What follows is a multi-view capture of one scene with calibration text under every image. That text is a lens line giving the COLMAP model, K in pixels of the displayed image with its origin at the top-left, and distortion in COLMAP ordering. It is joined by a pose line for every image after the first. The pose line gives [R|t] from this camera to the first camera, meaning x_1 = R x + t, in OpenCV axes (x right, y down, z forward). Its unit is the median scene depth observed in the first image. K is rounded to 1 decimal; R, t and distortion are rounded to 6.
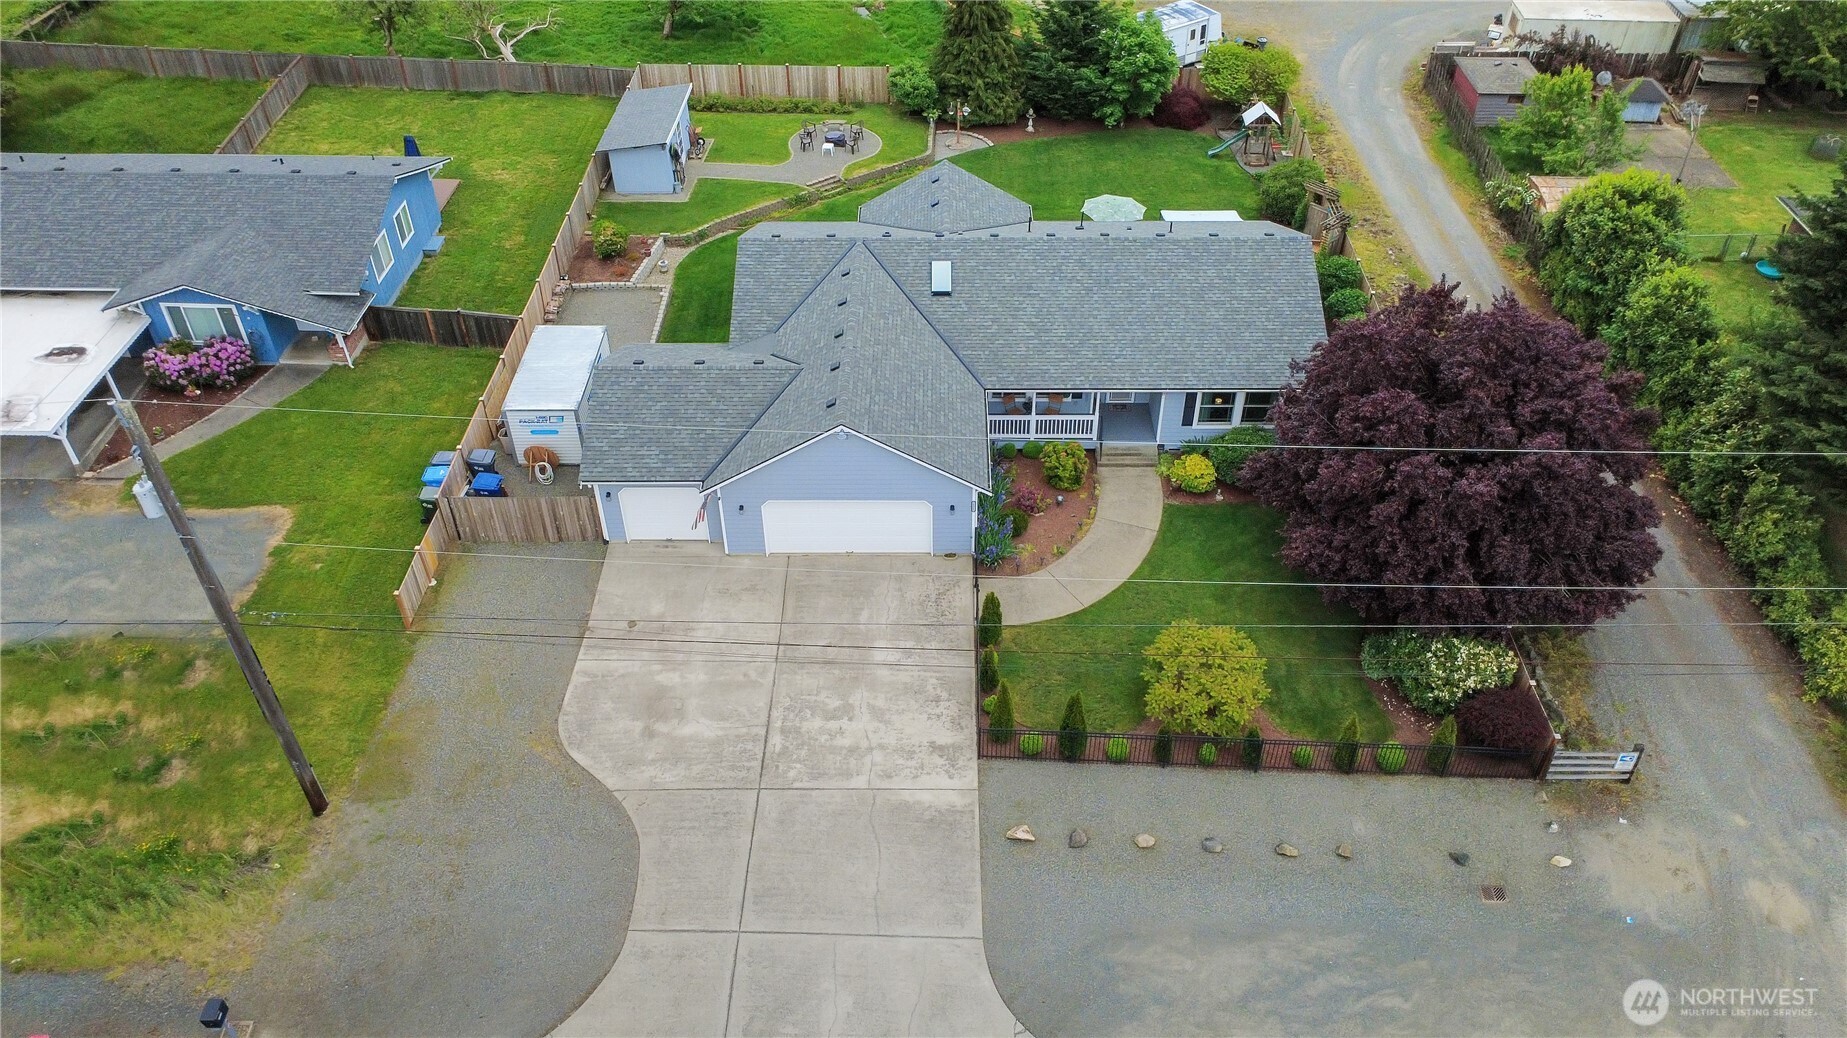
lens RADIAL K [[1340.0, 0, 923.5], [0, 1340.0, 519.0], [0, 0, 1]] dist [0.001183, -0.005123]
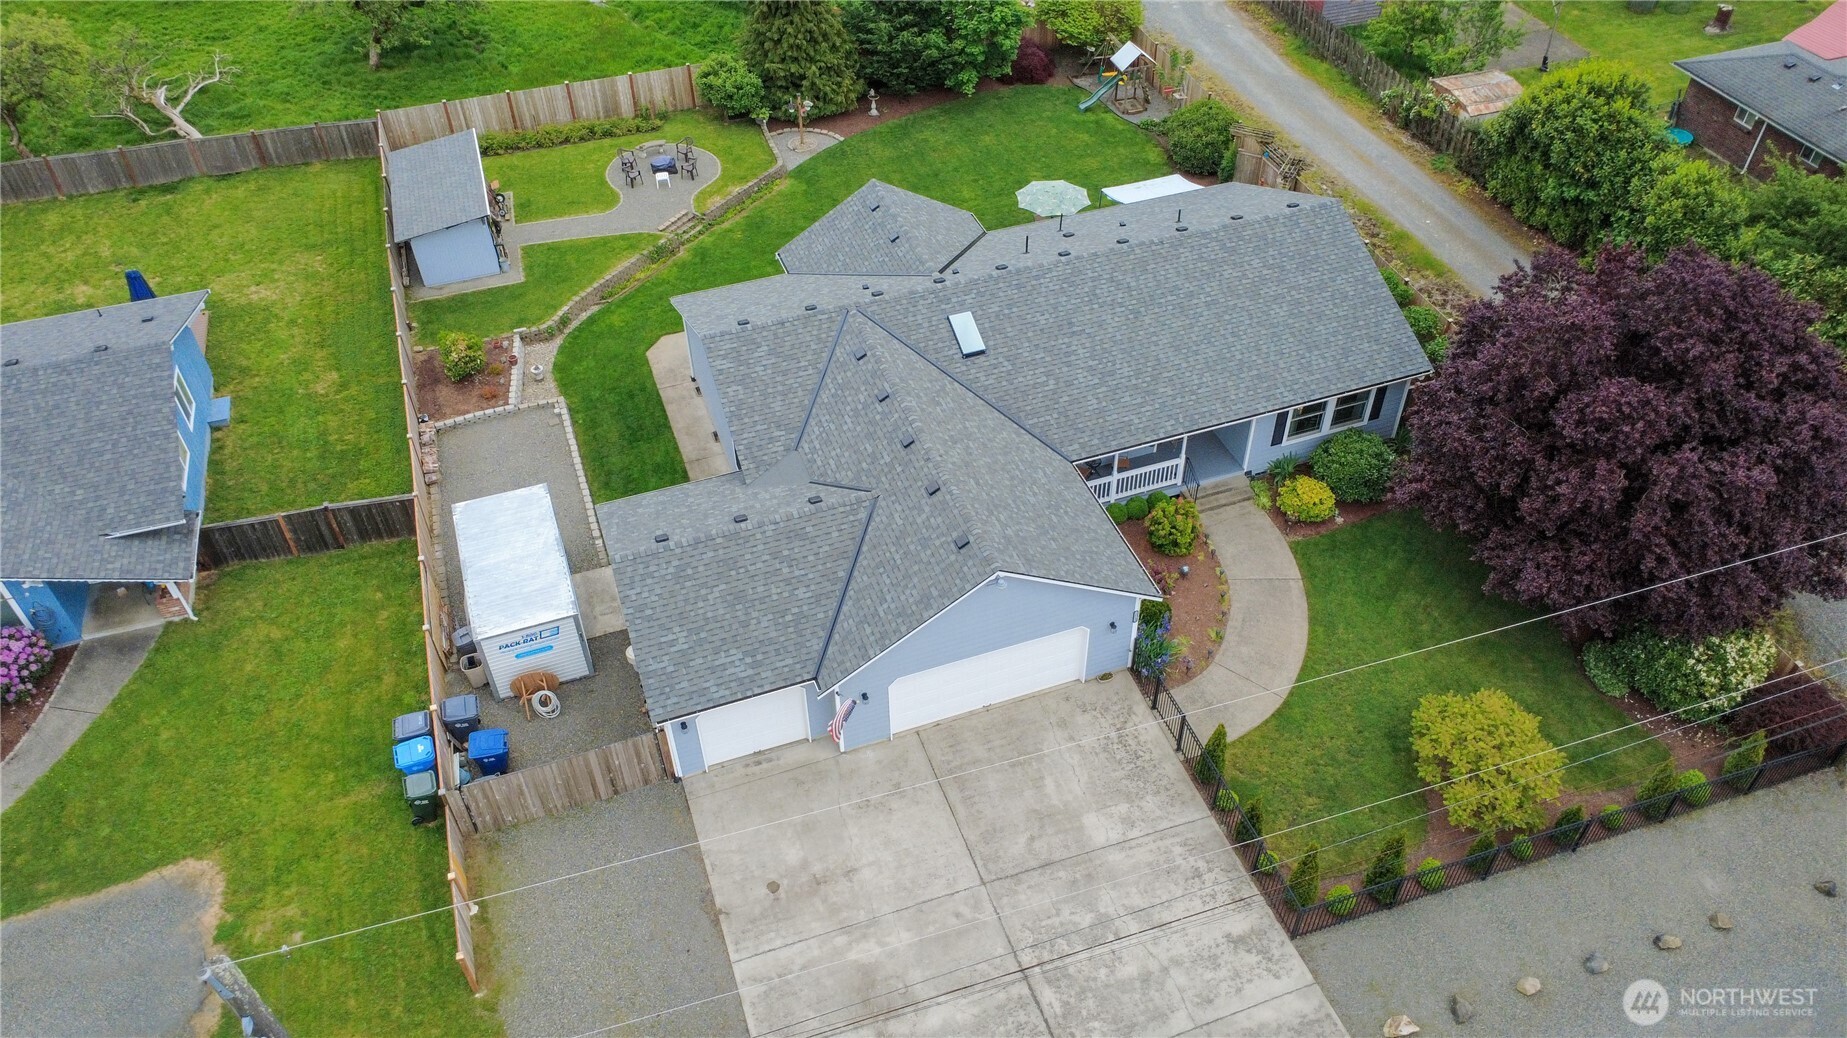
lens RADIAL K [[1340.0, 0, 923.5], [0, 1340.0, 519.0], [0, 0, 1]] dist [0.001183, -0.005123]
pose [[0.938694, -0.241638, 0.245896, -0.269472], [0.228290, 0.970146, 0.081862, -0.162909], [-0.258336, -0.020707, 0.965833, 0.248407]]
